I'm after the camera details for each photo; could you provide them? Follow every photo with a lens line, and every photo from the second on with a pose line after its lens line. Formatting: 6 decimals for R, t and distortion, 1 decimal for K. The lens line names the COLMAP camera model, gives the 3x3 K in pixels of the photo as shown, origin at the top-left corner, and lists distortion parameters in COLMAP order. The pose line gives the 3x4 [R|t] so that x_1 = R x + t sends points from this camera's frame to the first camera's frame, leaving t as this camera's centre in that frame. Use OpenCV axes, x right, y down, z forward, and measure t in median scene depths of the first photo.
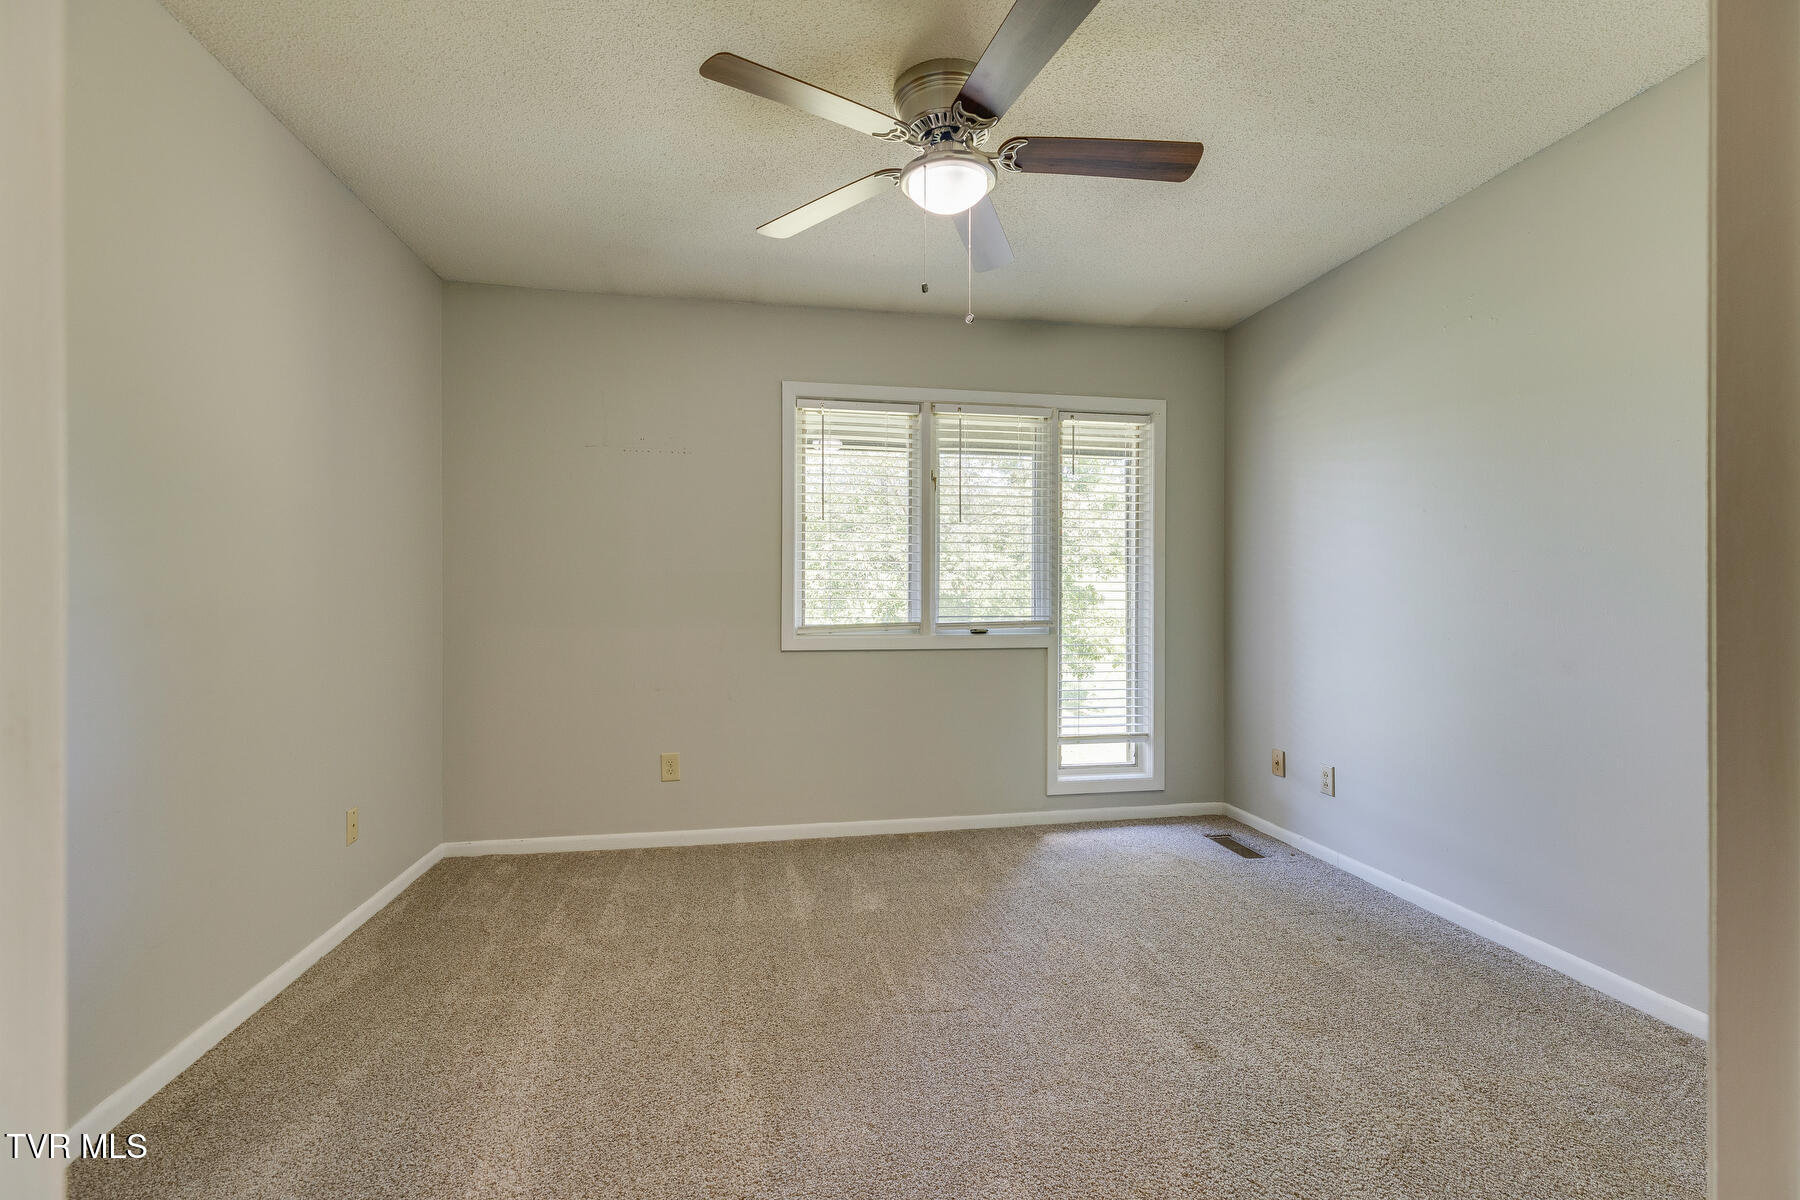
lens RADIAL K [[815.4, 0, 909.9], [0, 815.4, 602.0], [0, 0, 1]] dist [0.009096, -0.001367]
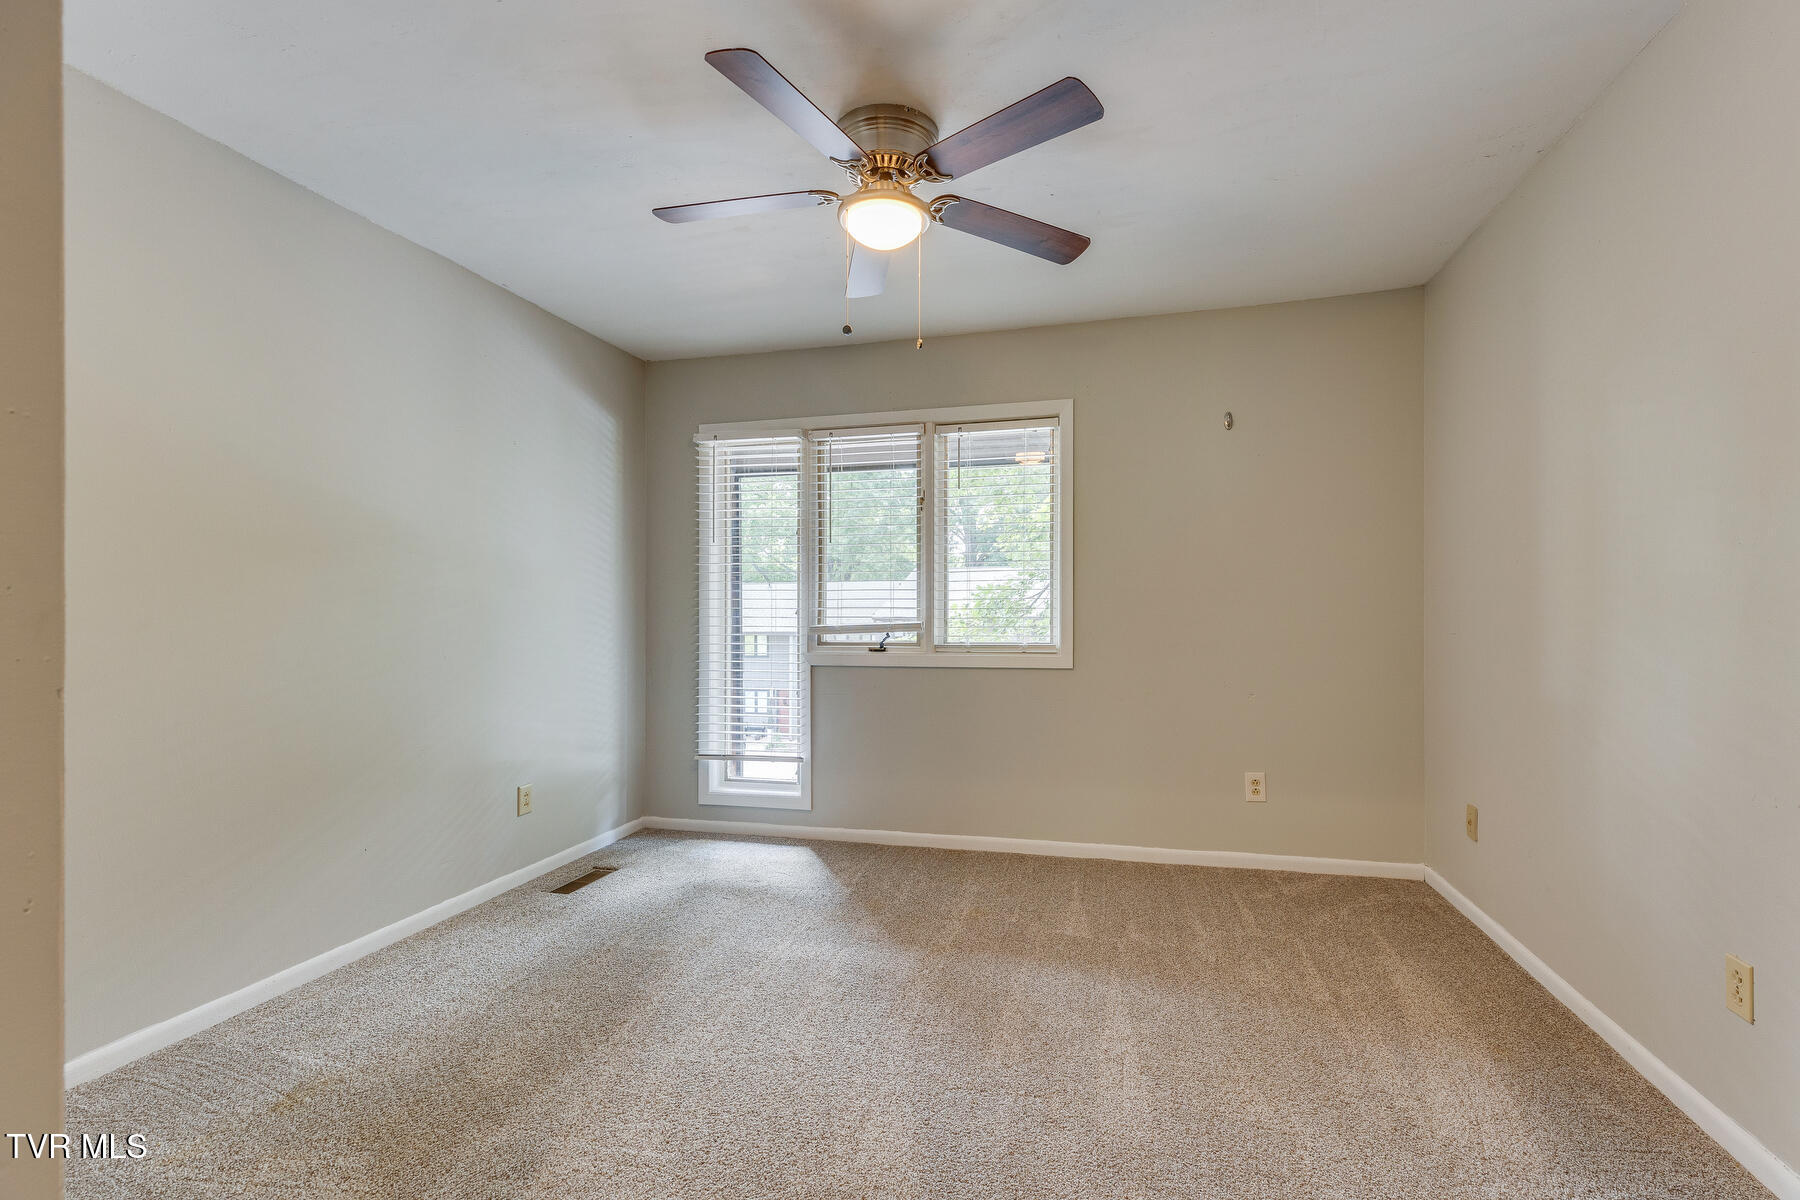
lens RADIAL K [[815.4, 0, 907.1], [0, 815.4, 604.8], [0, 0, 1]] dist [0.009096, -0.001367]
pose [[0.919052, -0.011672, -0.393962, 0.499103], [0.004147, 0.999792, -0.019948, 0.001981], [0.394113, 0.016700, 0.918910, 0.081910]]
